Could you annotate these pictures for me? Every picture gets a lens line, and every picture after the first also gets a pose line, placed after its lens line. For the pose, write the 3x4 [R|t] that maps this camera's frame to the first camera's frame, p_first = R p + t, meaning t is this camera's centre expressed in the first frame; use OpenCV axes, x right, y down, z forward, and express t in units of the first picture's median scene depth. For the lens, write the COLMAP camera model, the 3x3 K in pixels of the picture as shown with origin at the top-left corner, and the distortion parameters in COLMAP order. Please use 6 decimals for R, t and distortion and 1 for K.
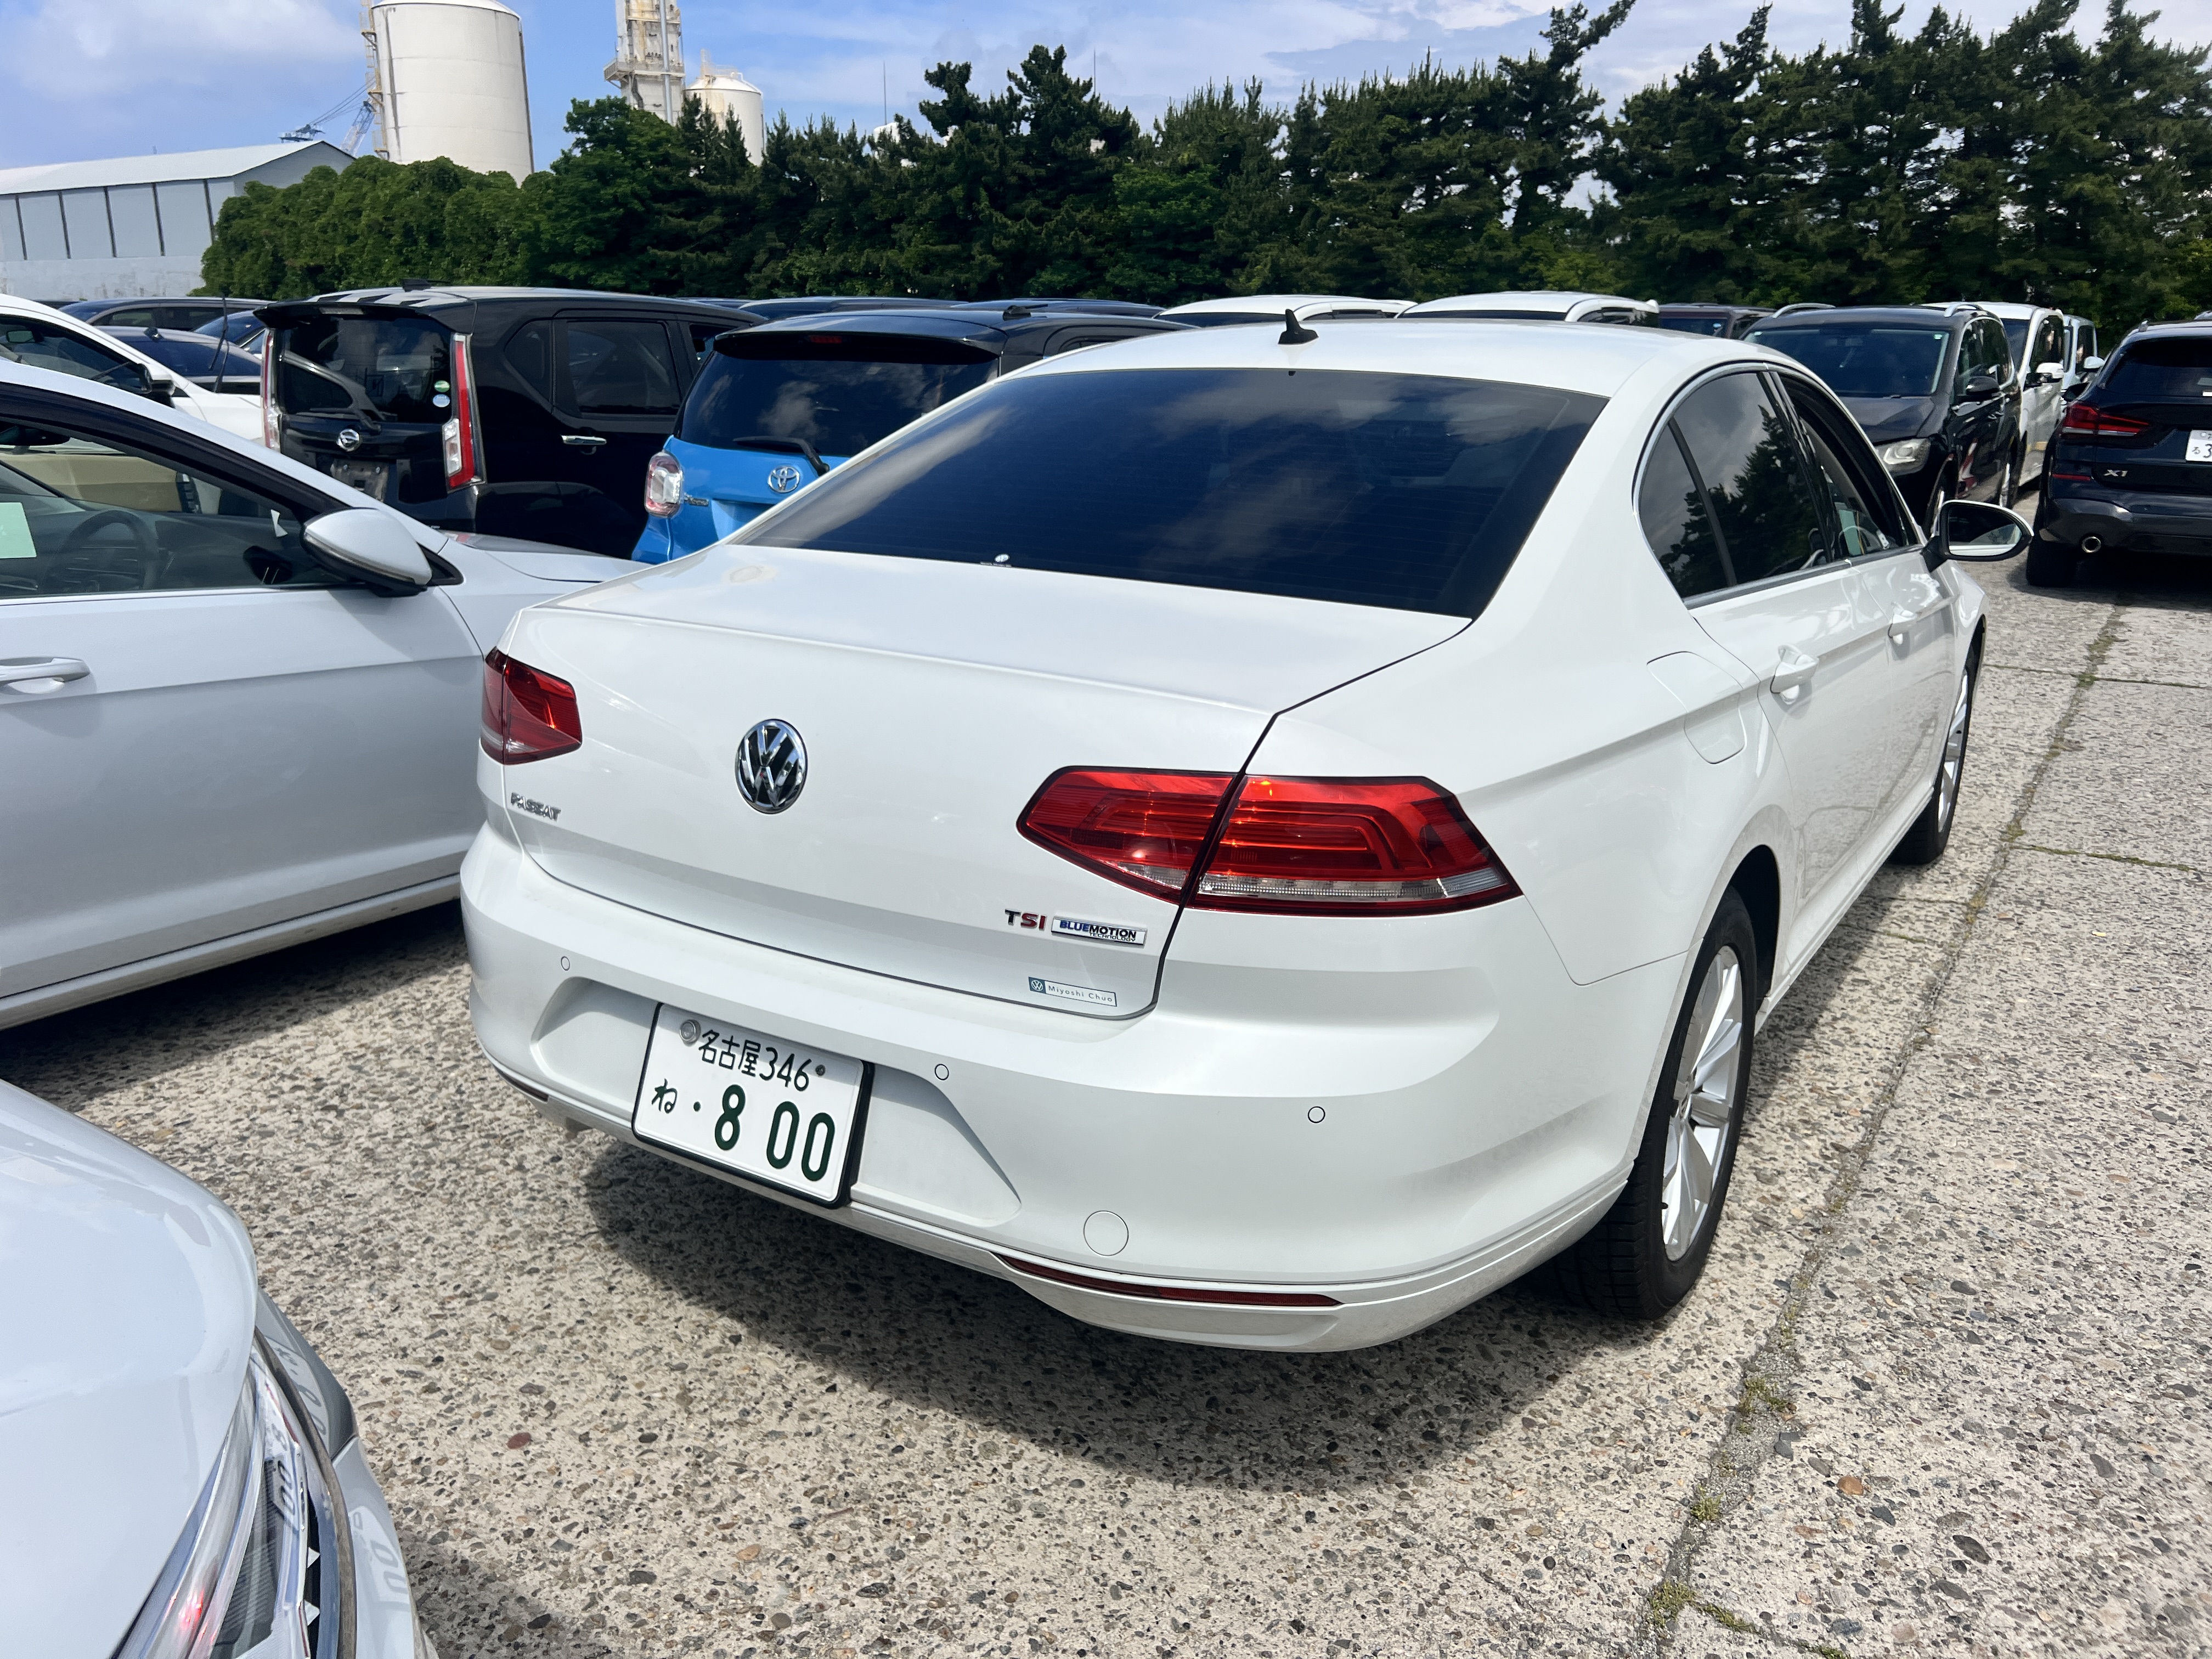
lens RADIAL K [[1715.2, 0, 1101.0], [0, 1715.2, 826.3], [0, 0, 1]] dist [0.055027, -0.082111]
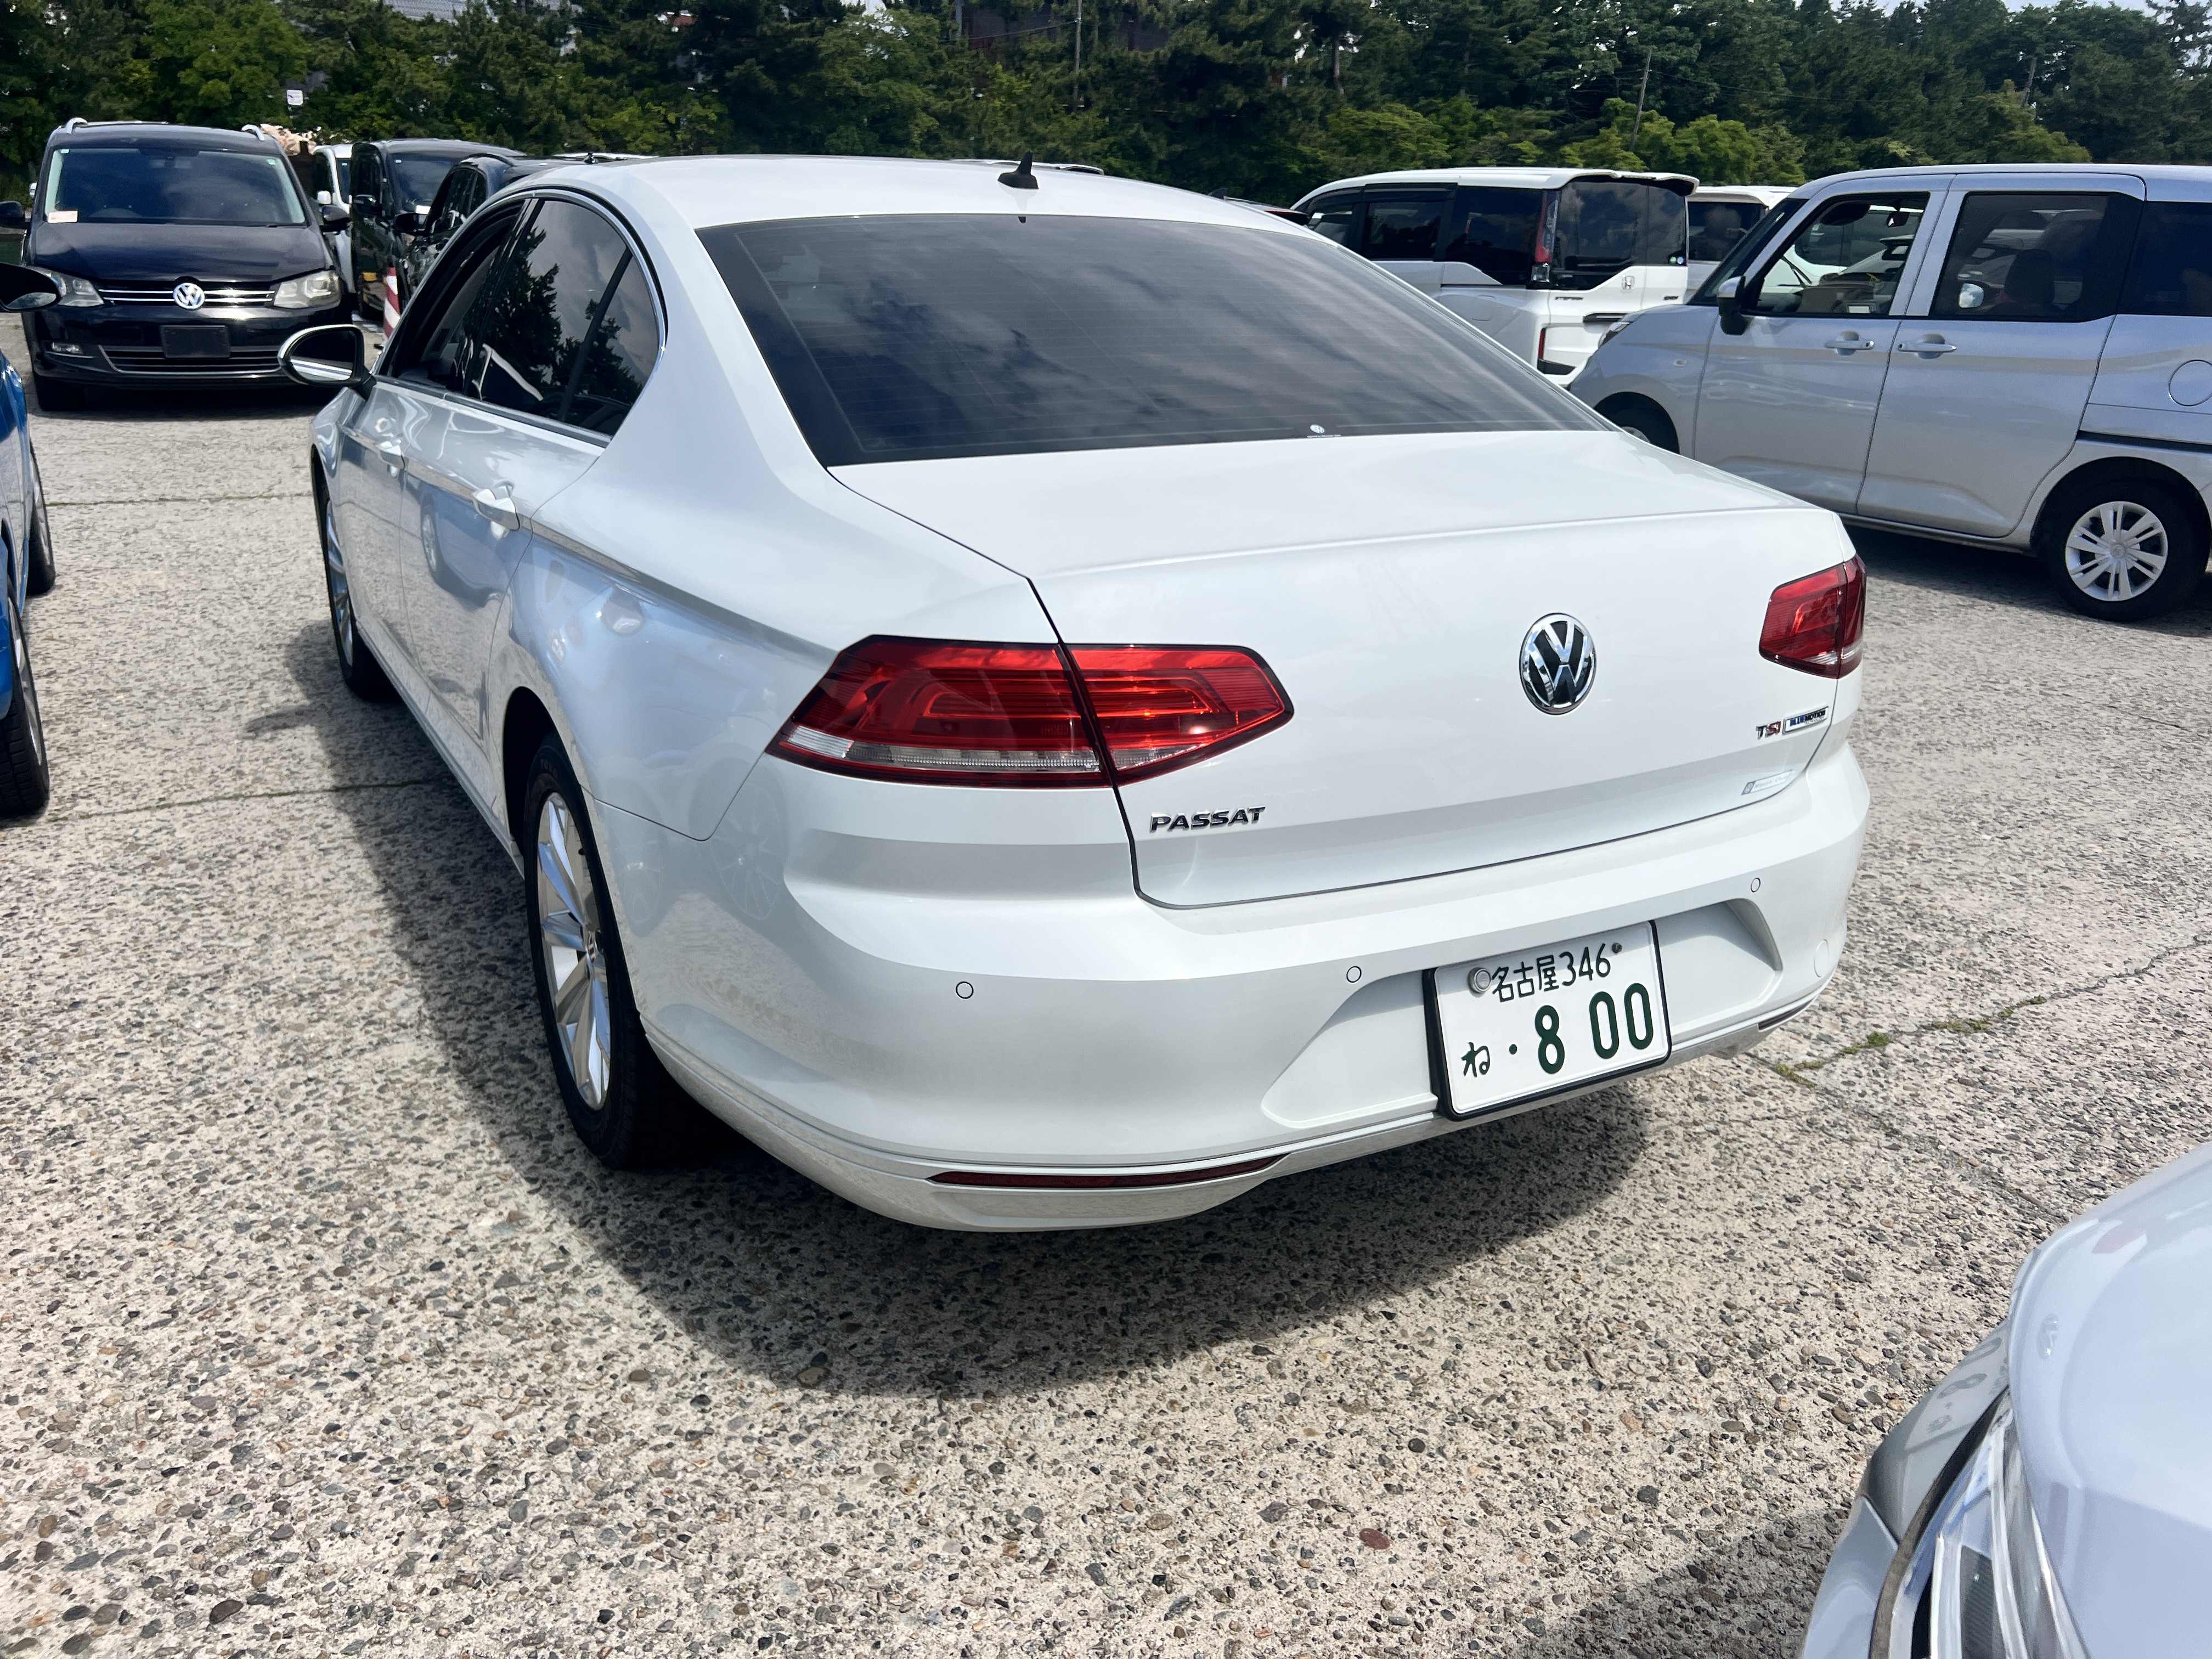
lens RADIAL K [[1715.2, 0, 1104.8], [0, 1715.2, 826.9], [0, 0, 1]] dist [0.055027, -0.082111]
pose [[0.452066, -0.296151, 0.841386, -1.091974], [0.210190, 0.952080, 0.222180, -0.205883], [-0.866866, 0.076411, 0.492651, 0.734589]]
